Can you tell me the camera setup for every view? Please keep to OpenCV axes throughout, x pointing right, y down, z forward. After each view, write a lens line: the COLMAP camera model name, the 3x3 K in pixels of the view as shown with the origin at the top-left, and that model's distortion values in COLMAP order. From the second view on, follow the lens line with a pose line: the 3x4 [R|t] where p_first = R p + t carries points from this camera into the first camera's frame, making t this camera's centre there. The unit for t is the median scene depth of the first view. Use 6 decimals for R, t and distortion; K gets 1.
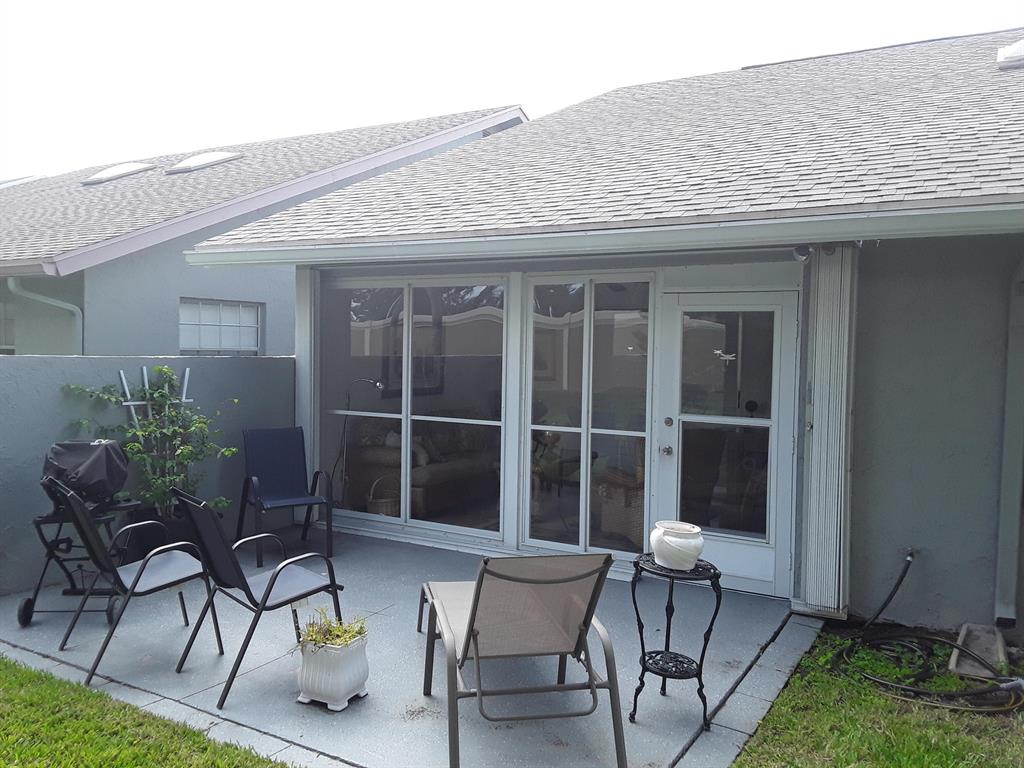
lens RADIAL K [[831.1, 0, 512.4], [0, 831.1, 376.8], [0, 0, 1]] dist [0.109686, -0.179944]
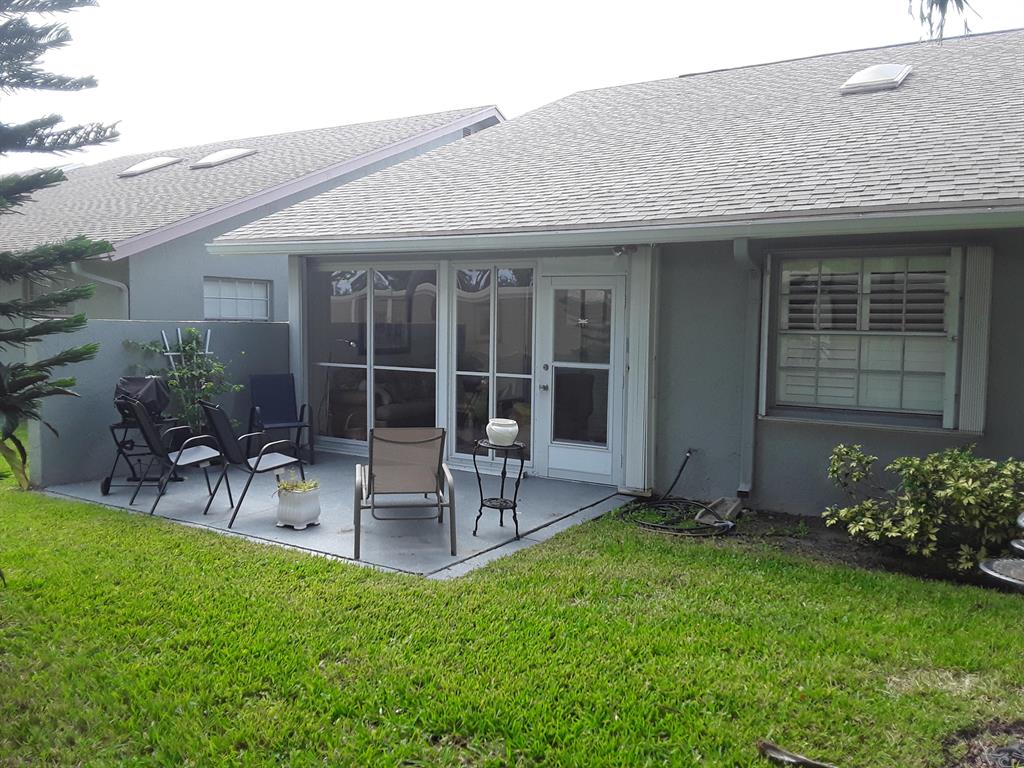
lens RADIAL K [[813.2, 0, 512.0], [0, 813.2, 384.0], [0, 0, 1]] dist [0.108606, -0.177134]
pose [[0.999769, 0.001393, -0.021445, 0.152597], [-0.000476, 0.999089, 0.042679, 0.022126], [0.021485, -0.042659, 0.998859, -0.373196]]
